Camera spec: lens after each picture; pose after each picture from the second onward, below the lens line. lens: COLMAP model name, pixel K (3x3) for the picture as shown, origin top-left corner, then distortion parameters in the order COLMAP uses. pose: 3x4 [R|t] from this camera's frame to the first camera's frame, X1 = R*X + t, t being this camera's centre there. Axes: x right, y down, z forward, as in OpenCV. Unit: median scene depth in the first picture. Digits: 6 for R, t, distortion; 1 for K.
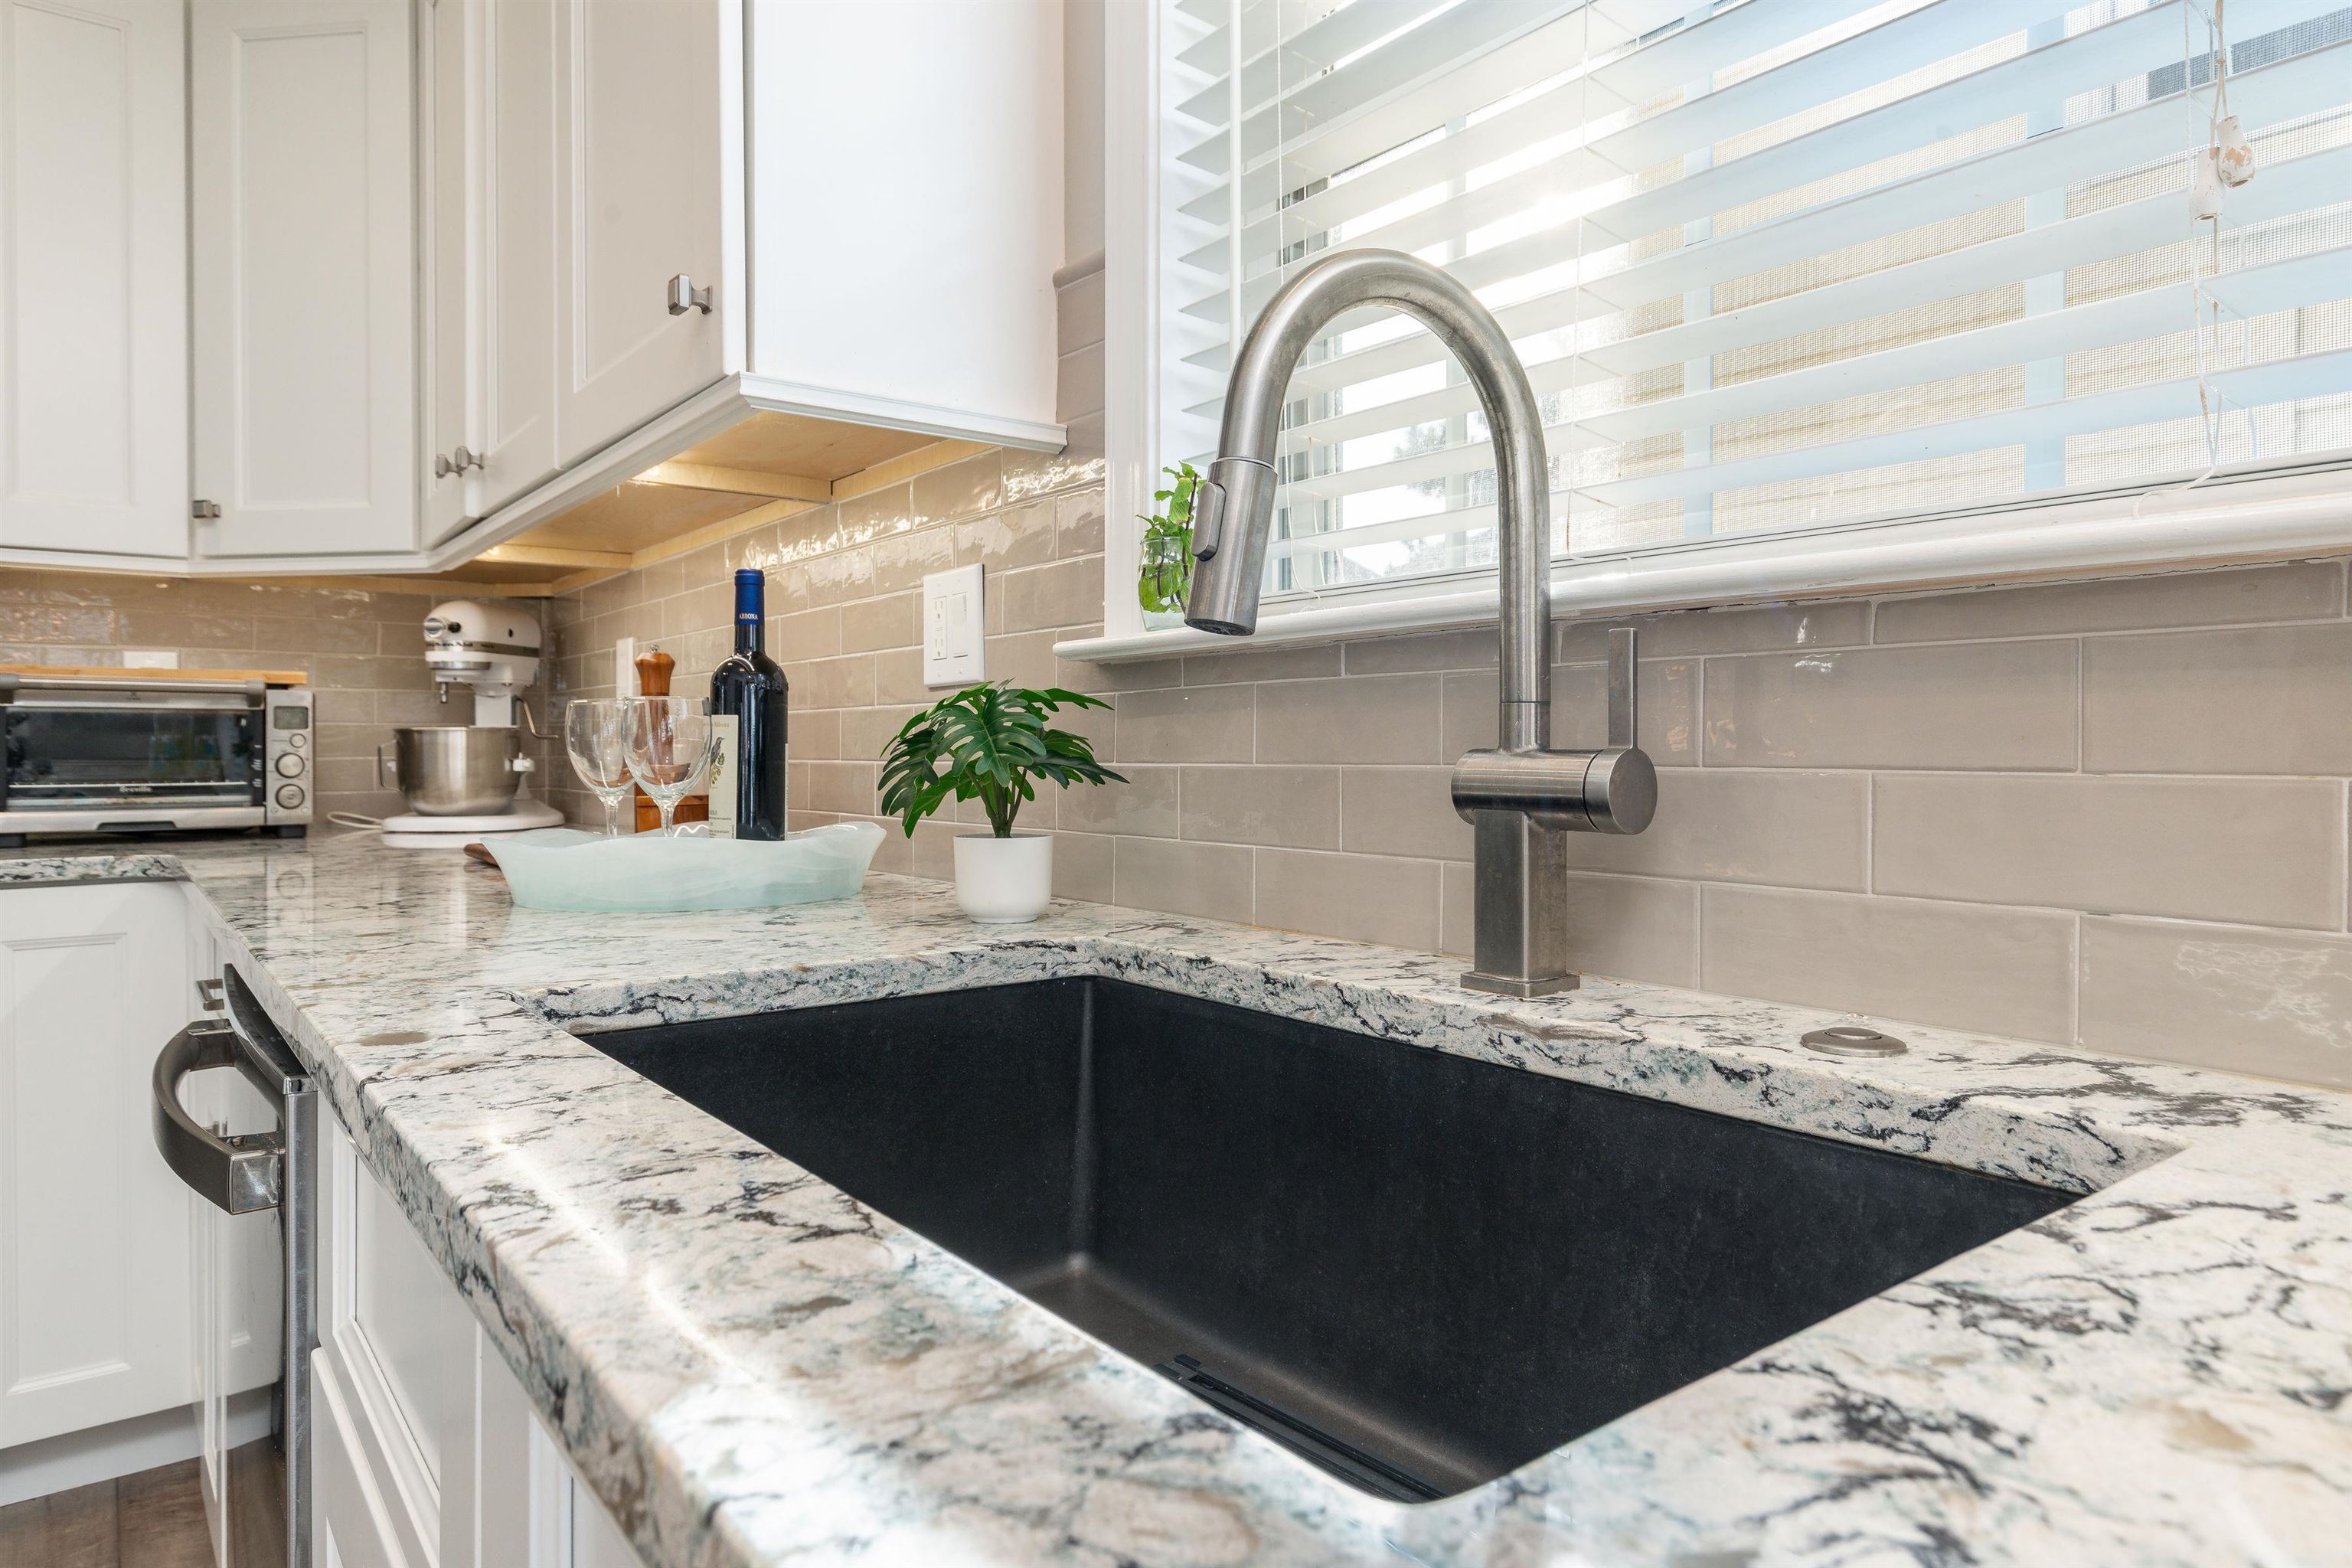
lens RADIAL K [[1465.9, 0, 1178.2], [0, 1465.9, 776.7], [0, 0, 1]] dist [-0.002375, -0.001063]
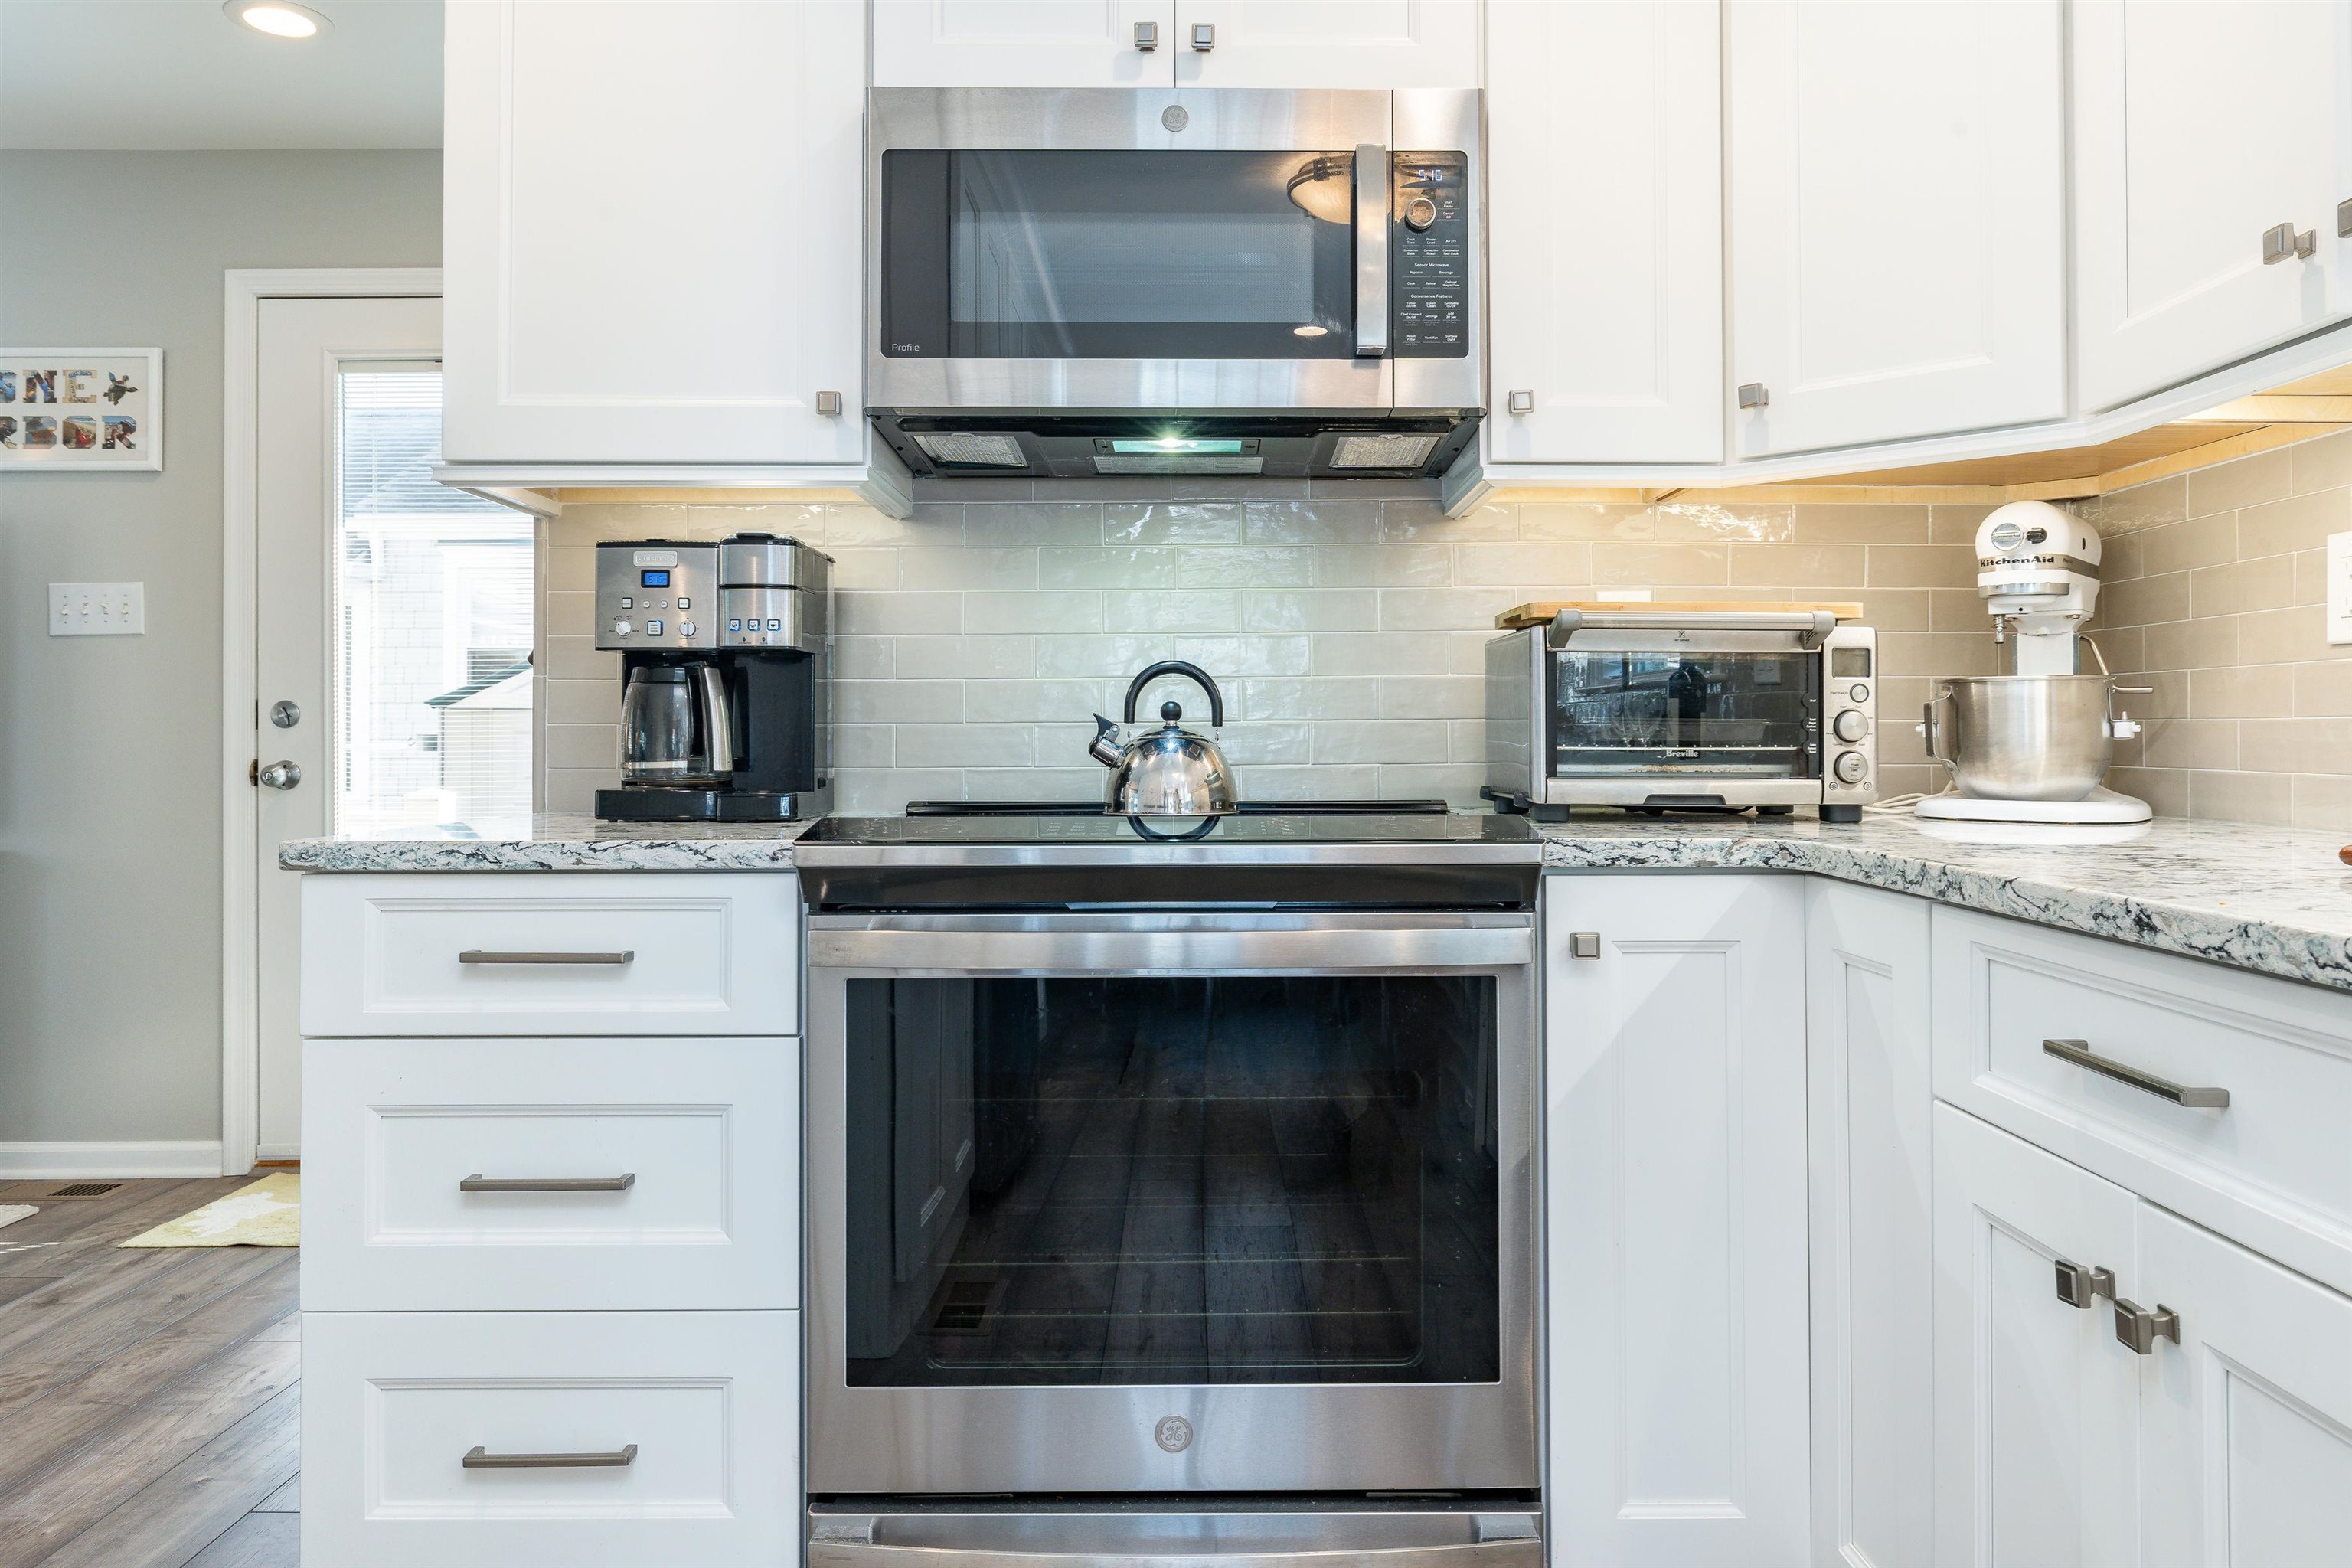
lens RADIAL K [[1615.9, 0, 1179.5], [0, 1615.9, 768.1], [0, 0, 1]] dist [0.001379, -0.000858]
pose [[0.790462, 0.015646, -0.612311, -0.372704], [-0.014876, 0.999869, 0.006345, 0.013981], [0.612330, 0.004093, 0.790592, 0.134786]]
